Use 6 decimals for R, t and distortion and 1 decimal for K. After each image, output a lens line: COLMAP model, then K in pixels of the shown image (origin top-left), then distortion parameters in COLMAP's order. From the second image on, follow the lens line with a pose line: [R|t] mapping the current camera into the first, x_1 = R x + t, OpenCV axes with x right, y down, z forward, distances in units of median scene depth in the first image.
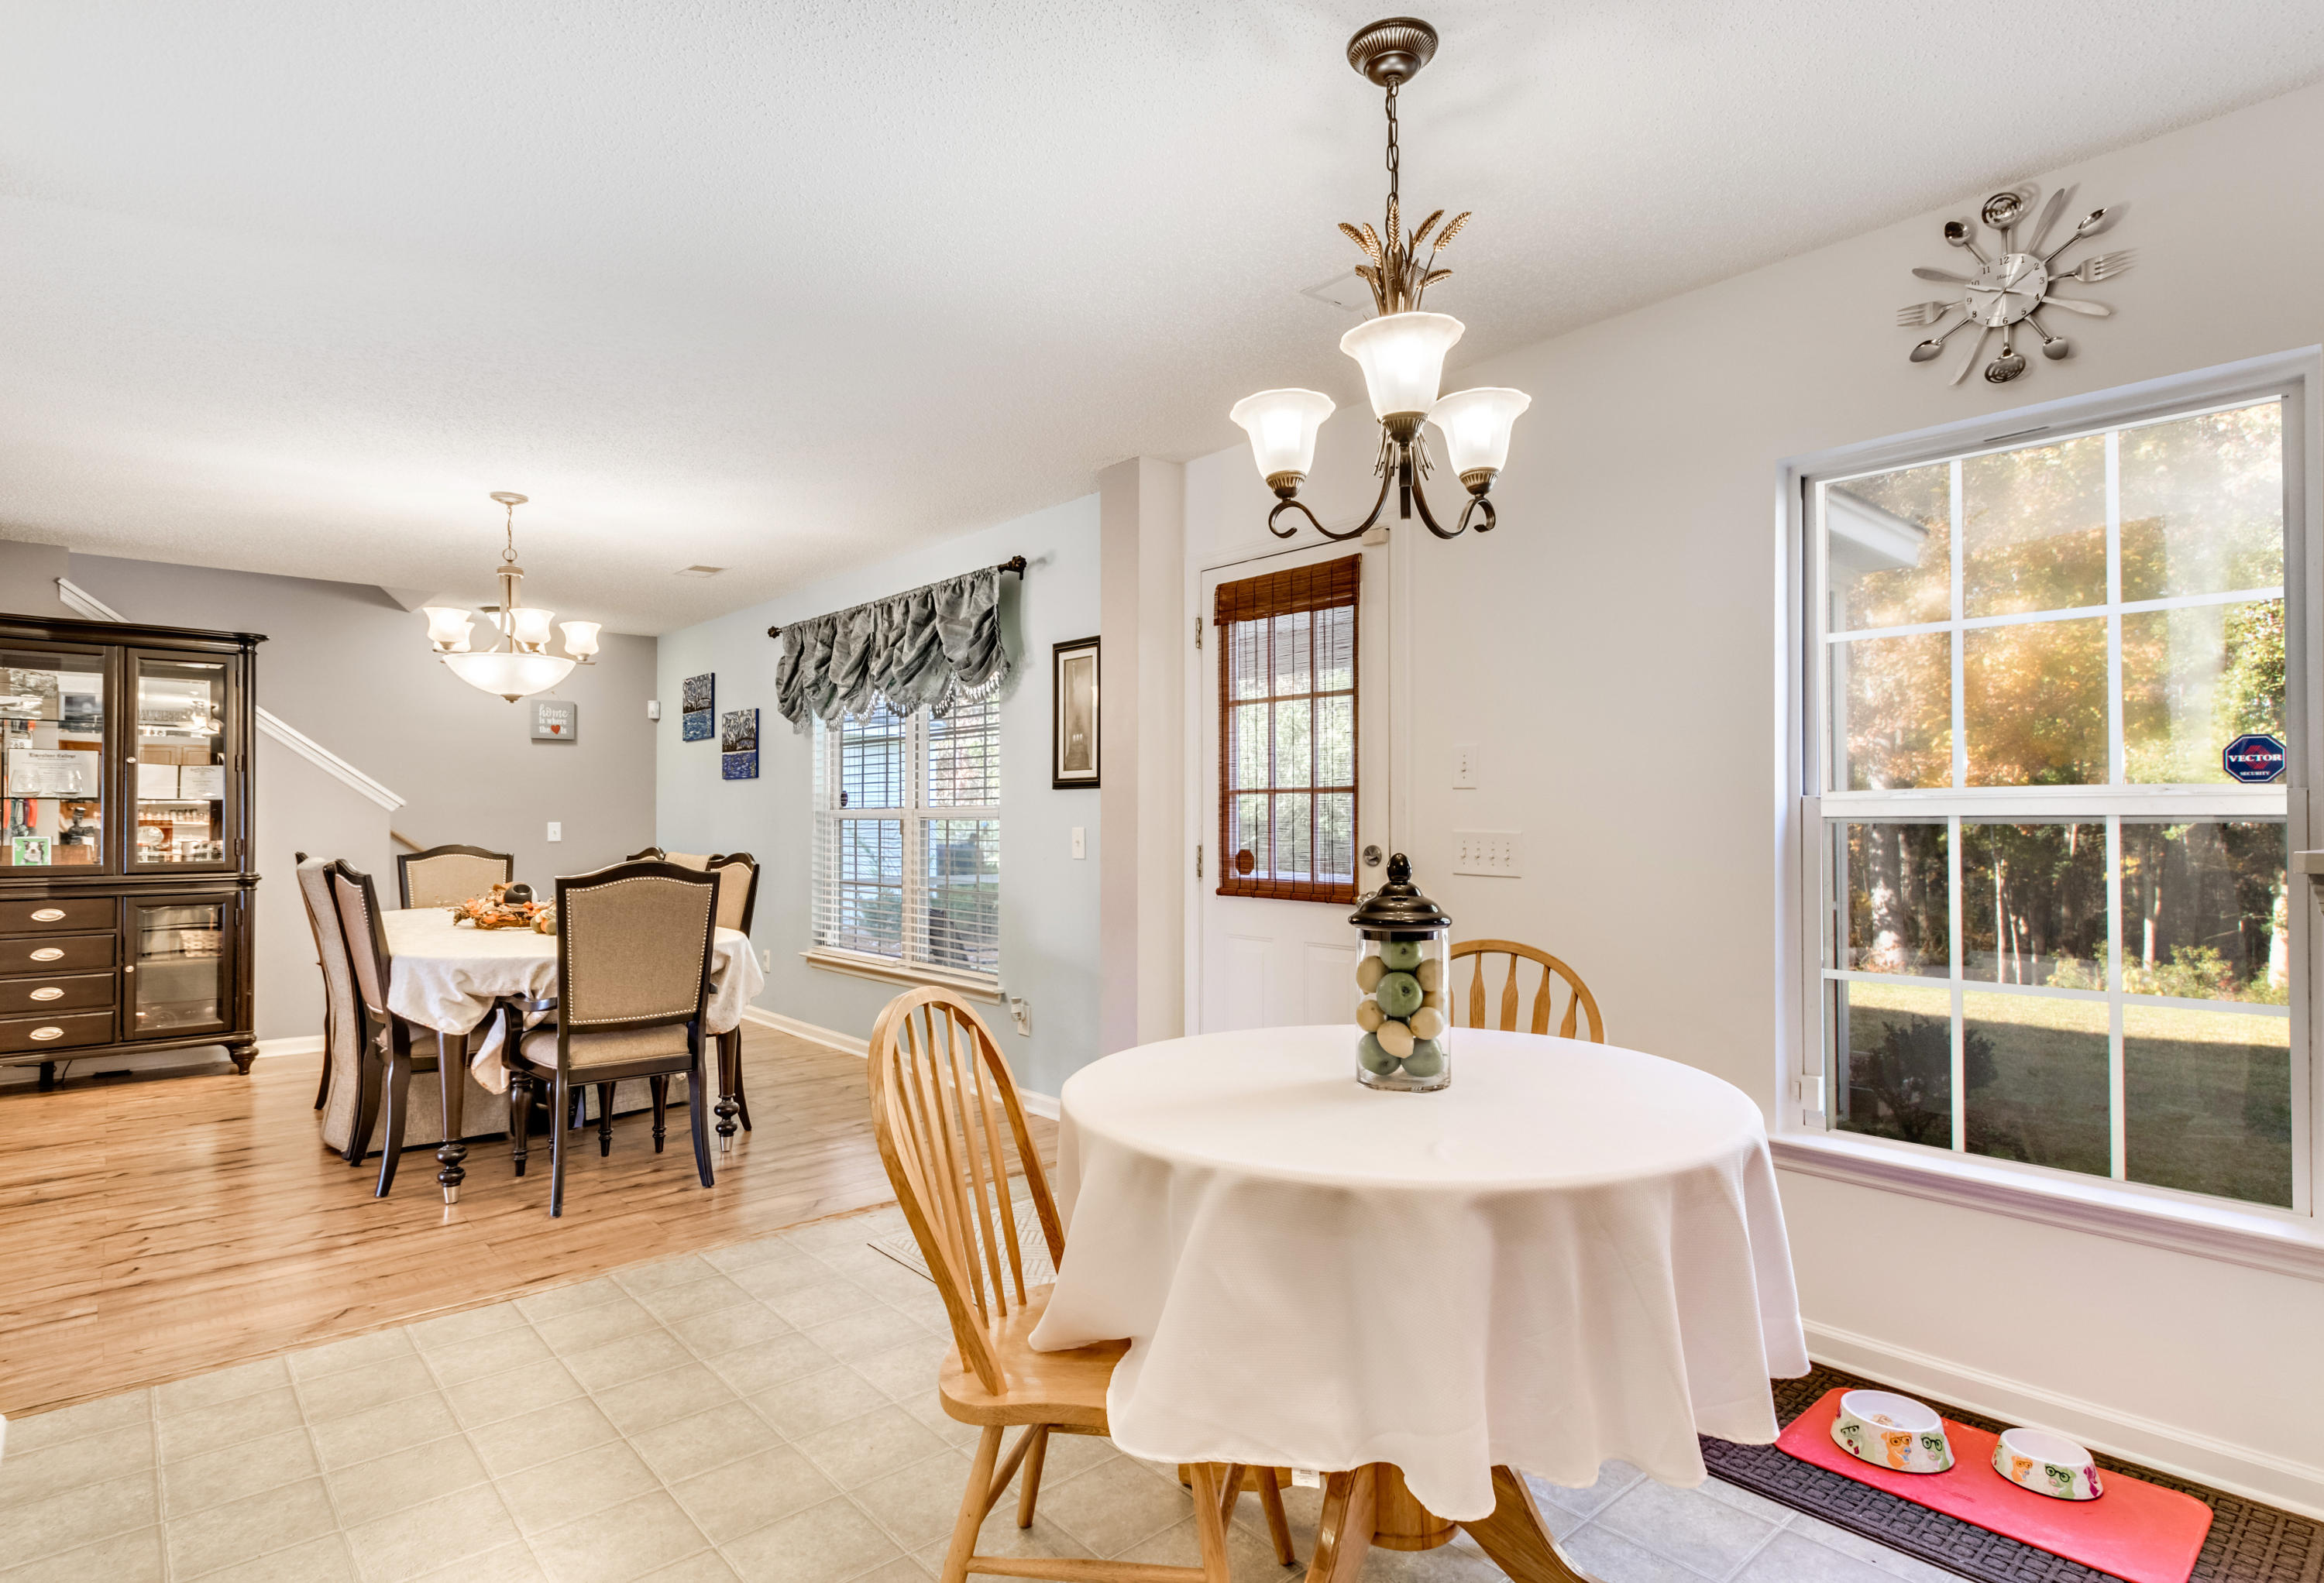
lens RADIAL K [[1178.3, 0, 1167.7], [0, 1178.3, 821.9], [0, 0, 1]] dist [-0.000840, -0.000715]
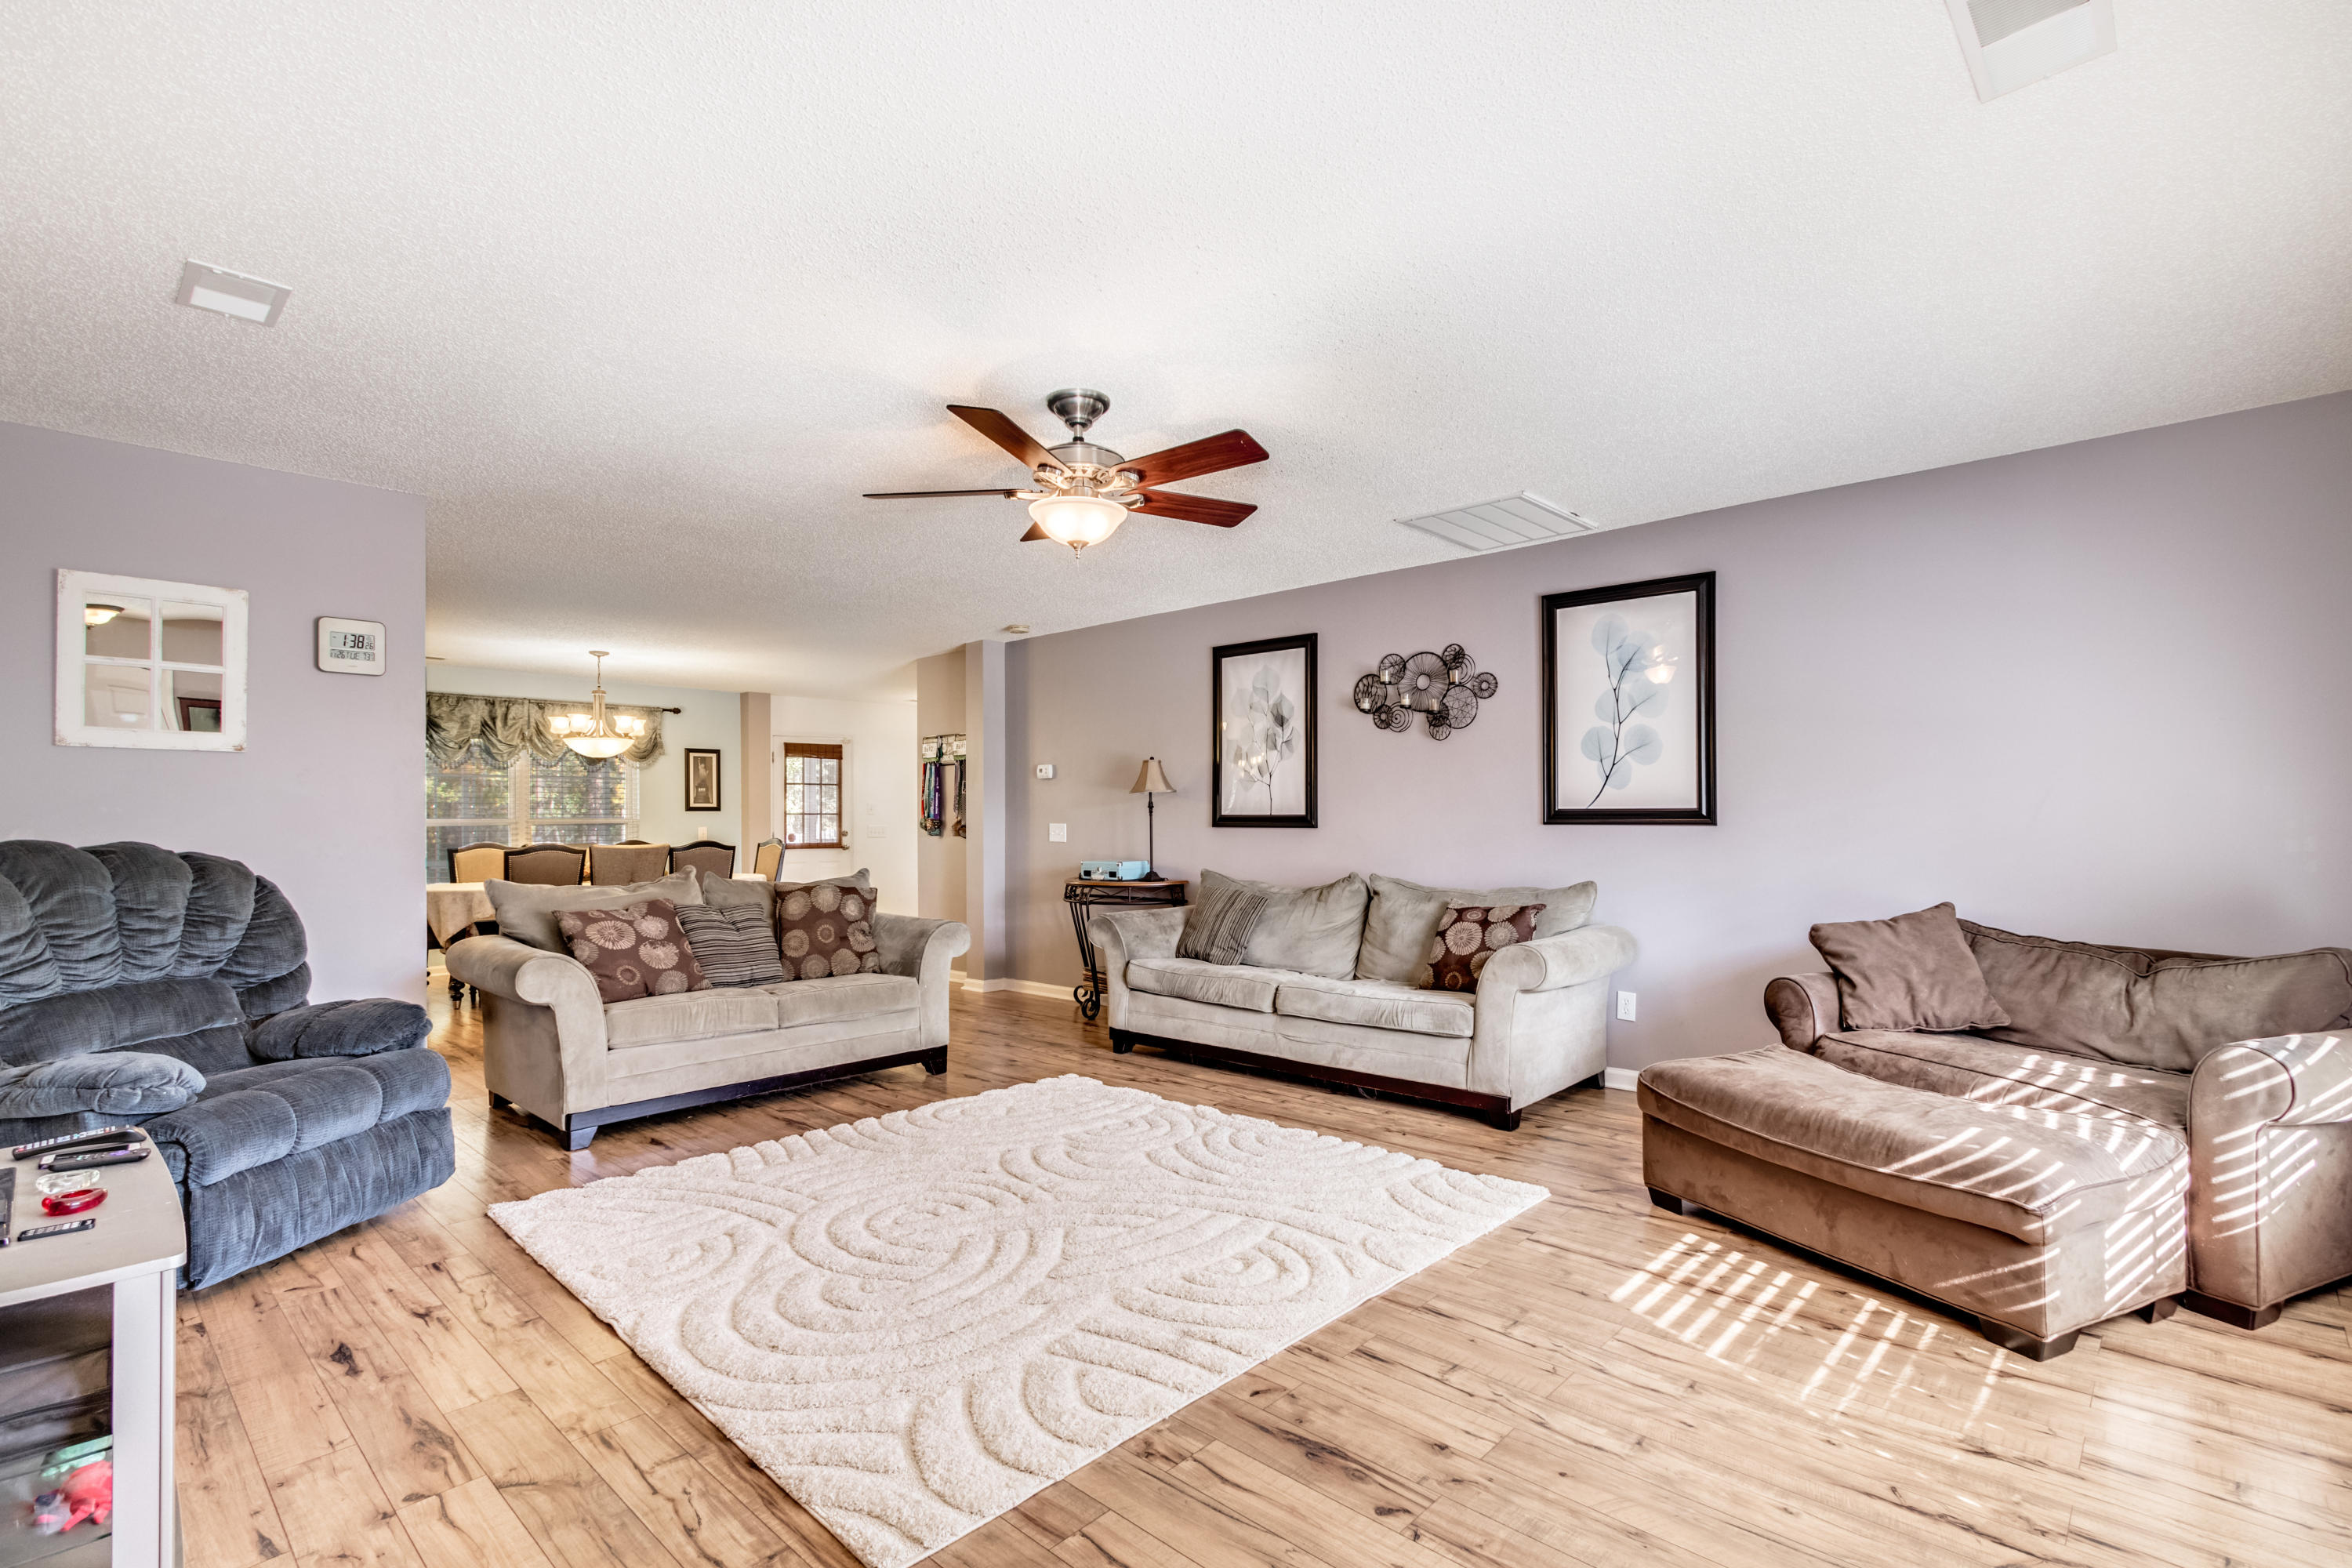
lens RADIAL K [[1088.4, 0, 1191.5], [0, 1088.4, 810.7], [0, 0, 1]] dist [0.003884, 0.000516]
pose [[-0.100335, 0.010877, 0.994894, -2.749843], [0.011811, 0.999883, -0.009740, 0.005352], [-0.994884, 0.010774, -0.100451, 0.272474]]
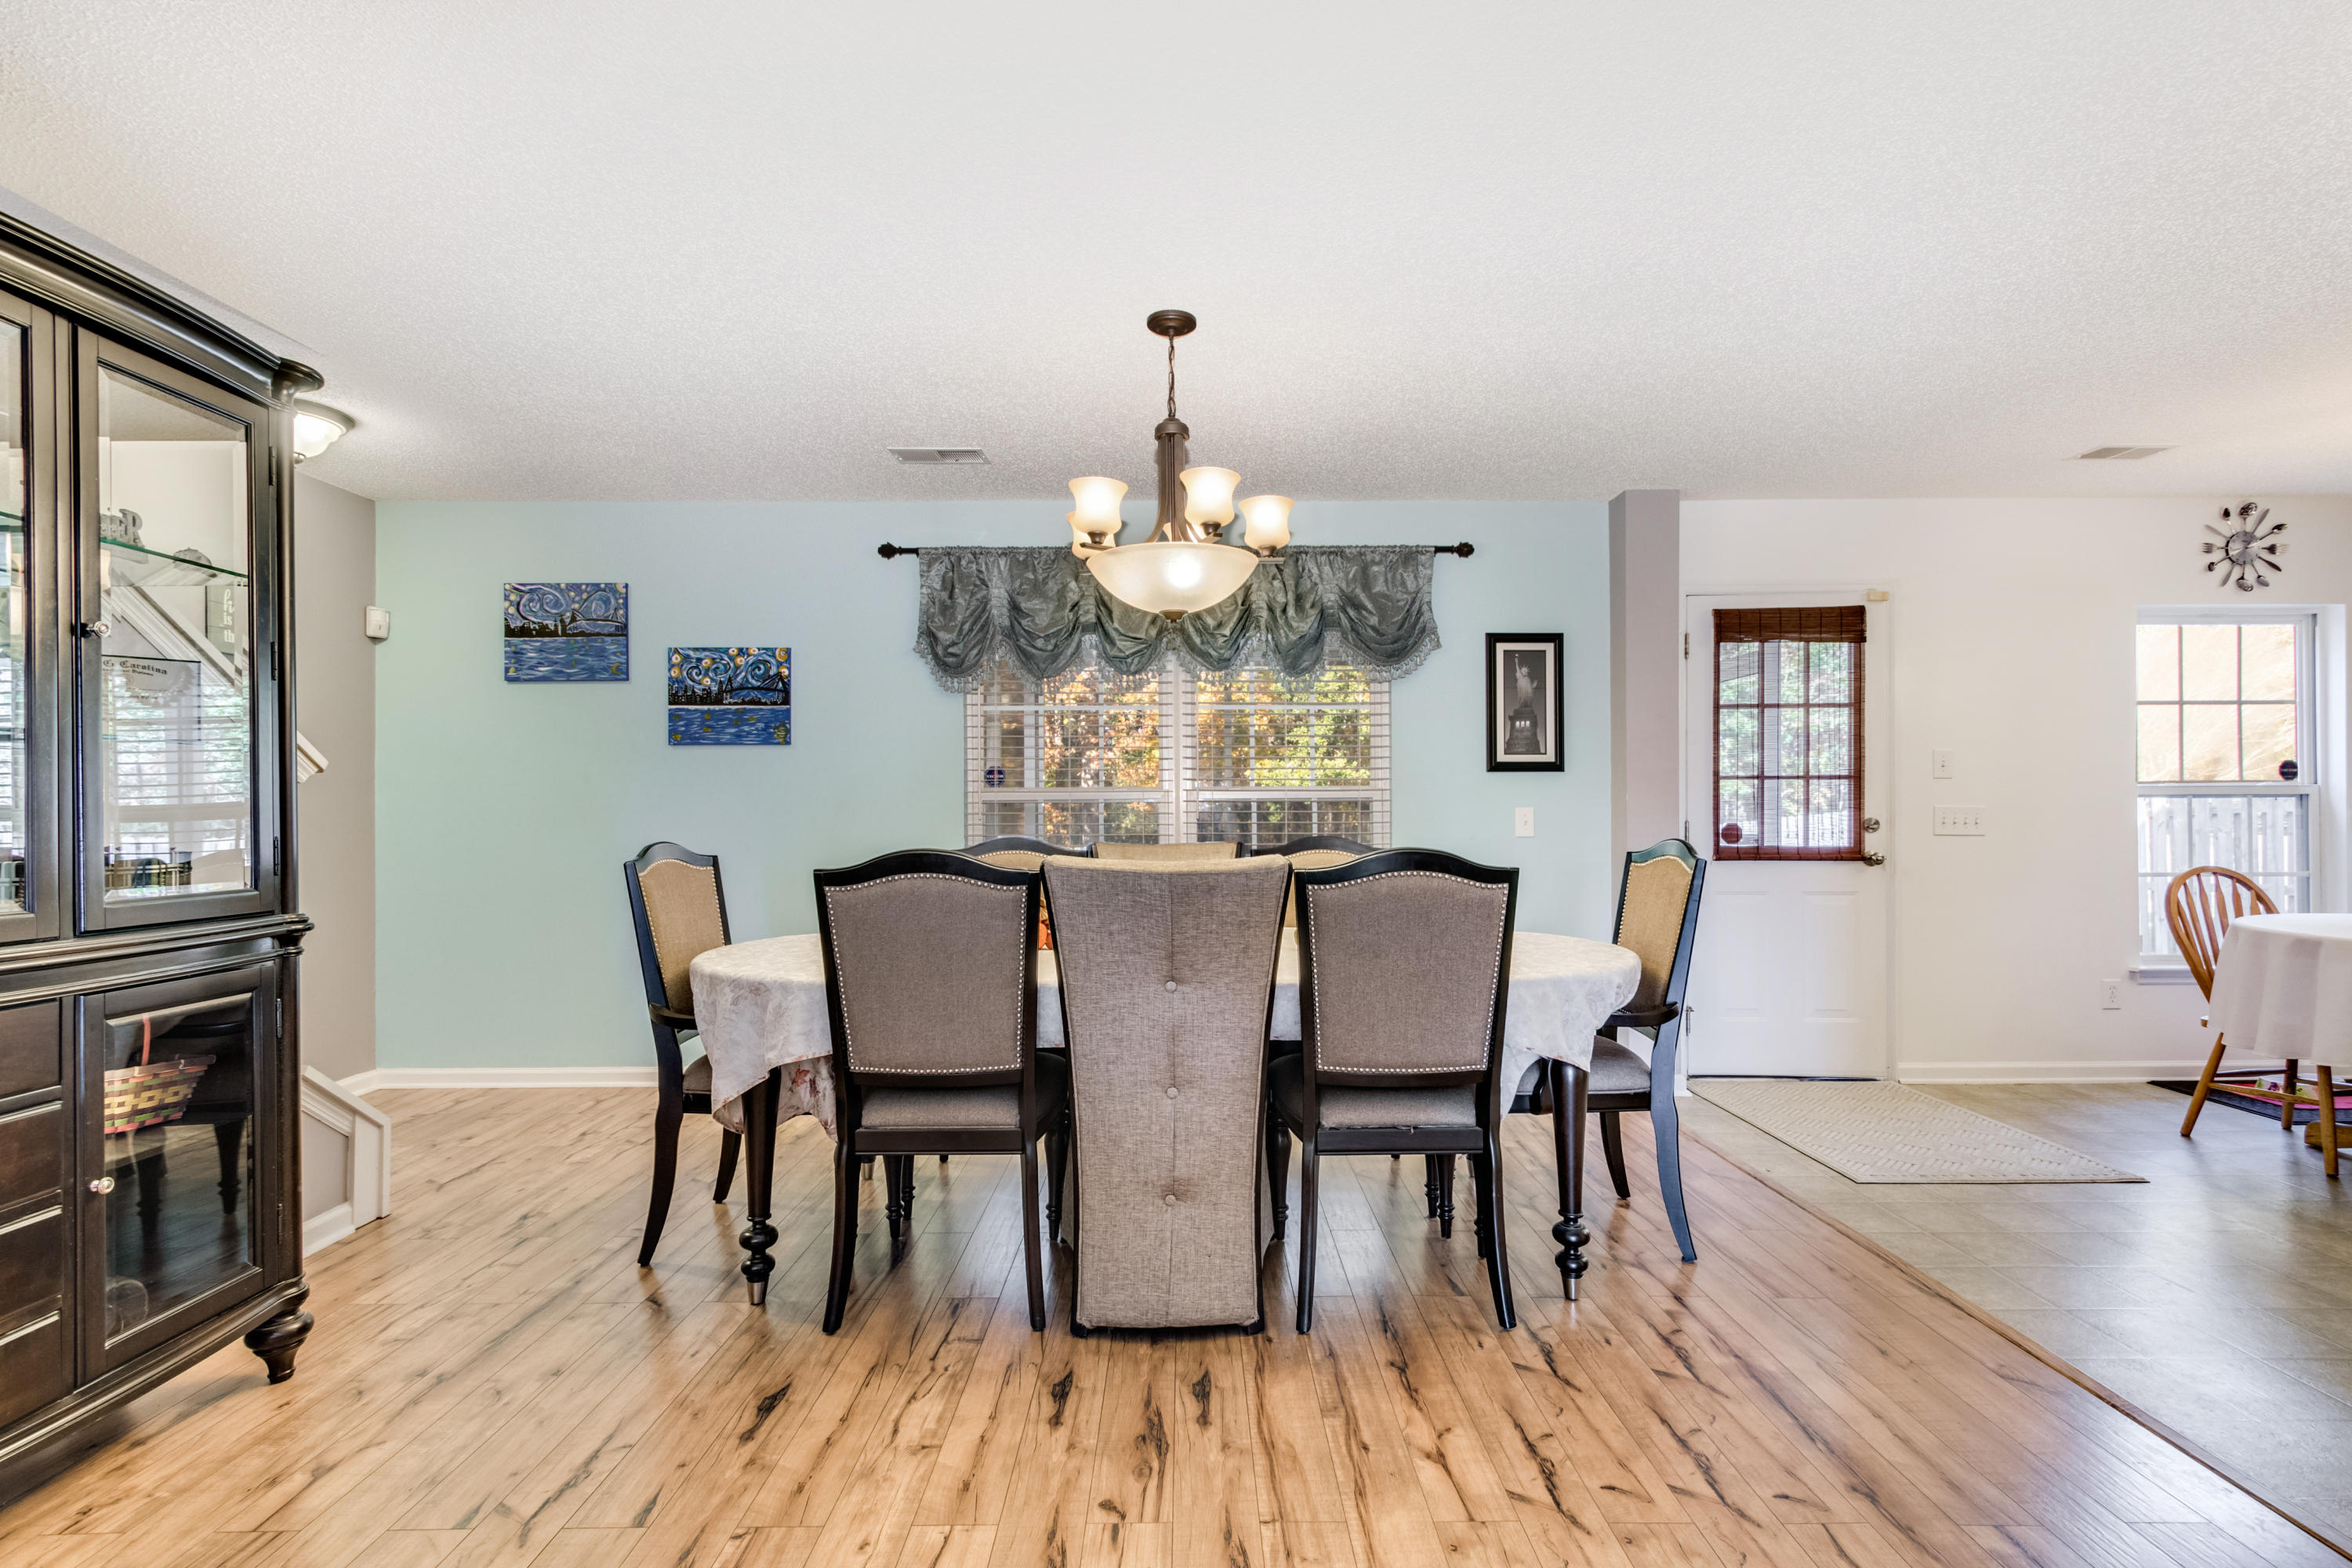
lens RADIAL K [[1097.2, 0, 1187.1], [0, 1097.2, 806.3], [0, 0, 1]] dist [0.001969, -0.000411]
pose [[0.659457, 0.002839, 0.751737, -1.192549], [0.005924, 0.999942, -0.008974, 0.012184], [-0.751719, 0.010371, 0.659402, 0.663046]]
